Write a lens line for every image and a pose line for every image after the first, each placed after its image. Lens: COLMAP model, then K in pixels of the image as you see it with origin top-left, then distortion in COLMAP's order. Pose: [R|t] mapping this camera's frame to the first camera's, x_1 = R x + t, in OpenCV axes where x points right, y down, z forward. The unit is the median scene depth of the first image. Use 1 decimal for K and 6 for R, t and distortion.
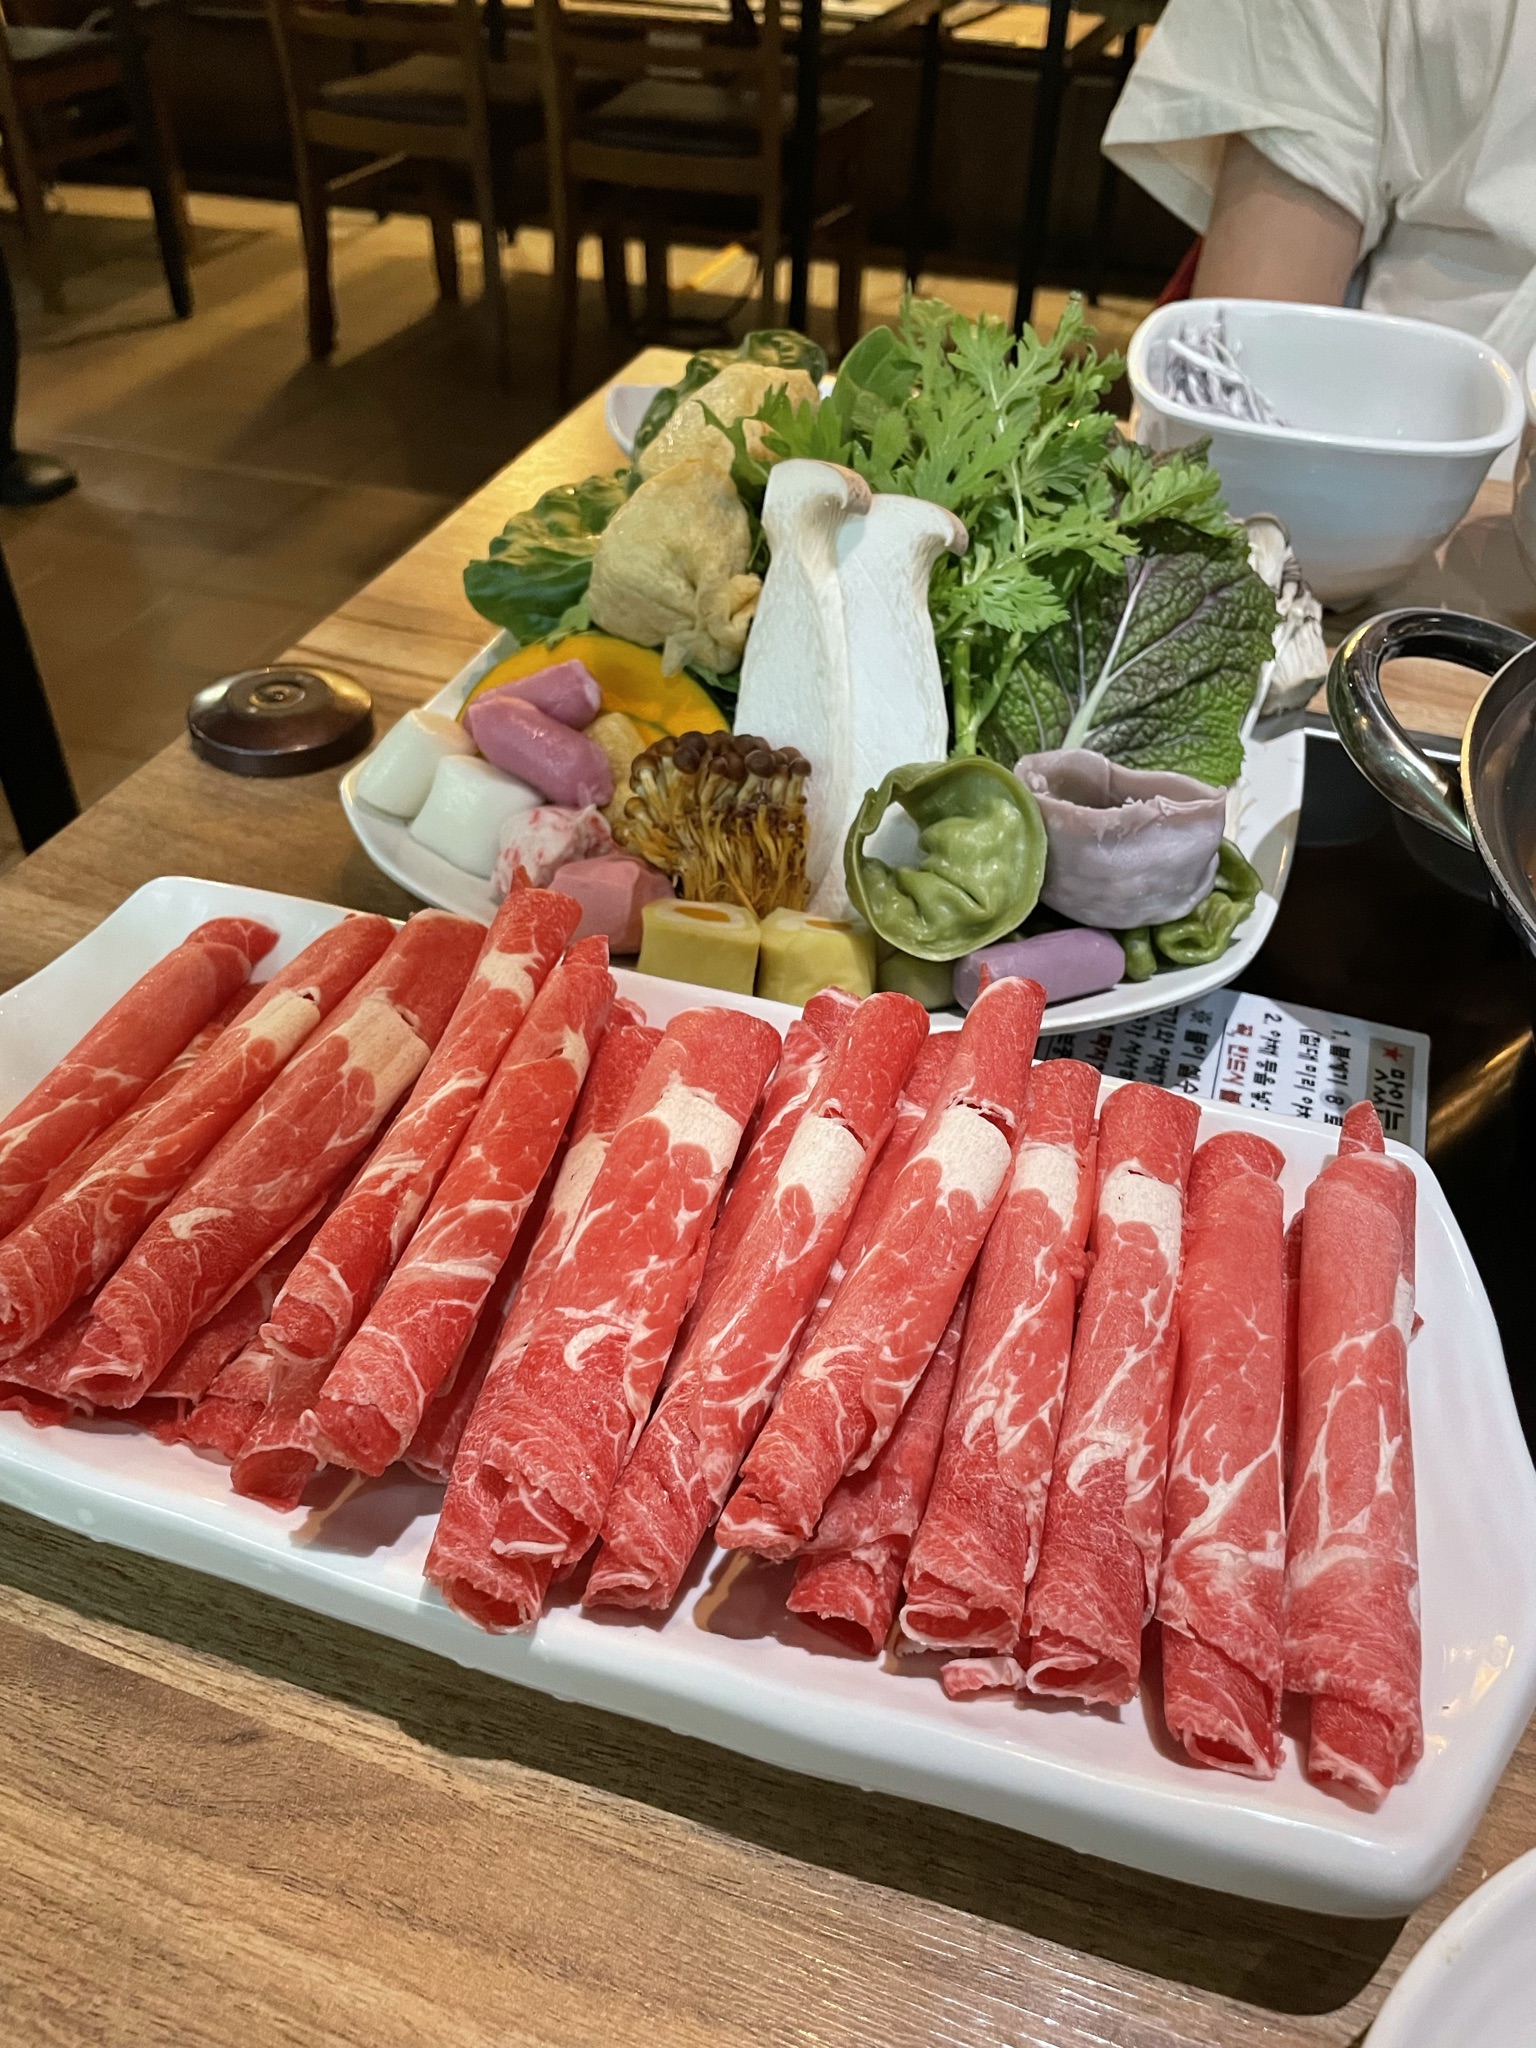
lens RADIAL K [[1463.1, 0, 768.0], [0, 1463.1, 1024.0], [0, 0, 1]] dist [-0.001802, -0.032060]
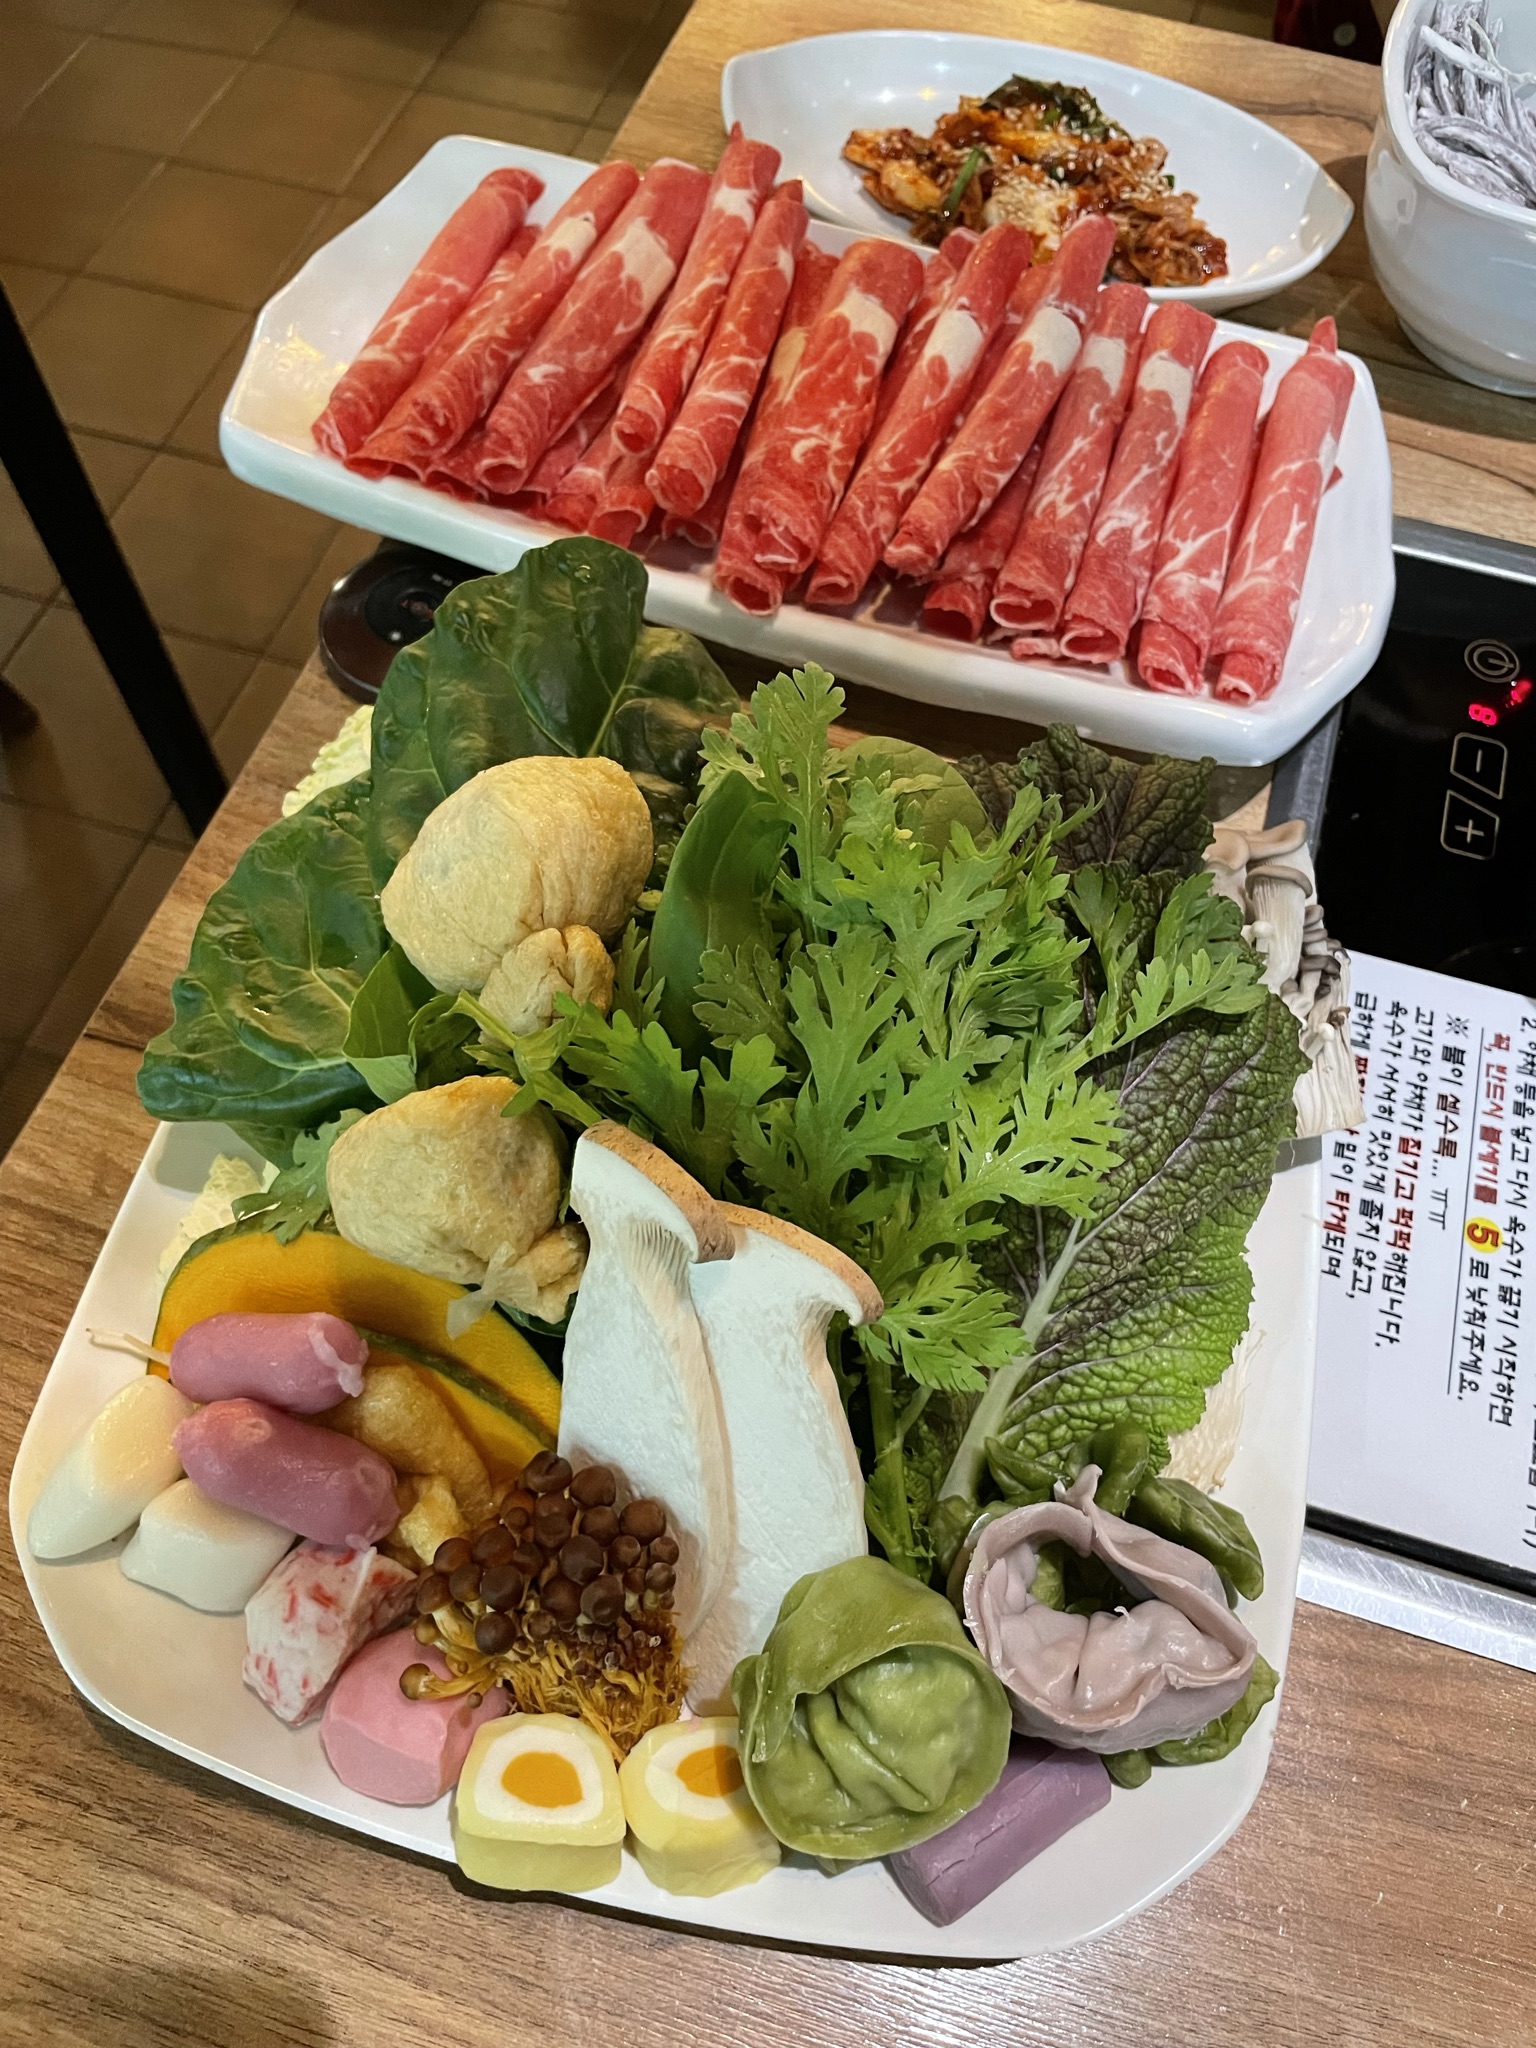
lens RADIAL K [[1463.1, 0, 768.0], [0, 1463.1, 1024.0], [0, 0, 1]] dist [-0.001802, -0.032060]
pose [[0.999158, 0.033943, -0.023067, -0.105345], [-0.022448, 0.922564, 0.385192, 0.183188], [0.034355, -0.384349, 0.922548, -0.720059]]
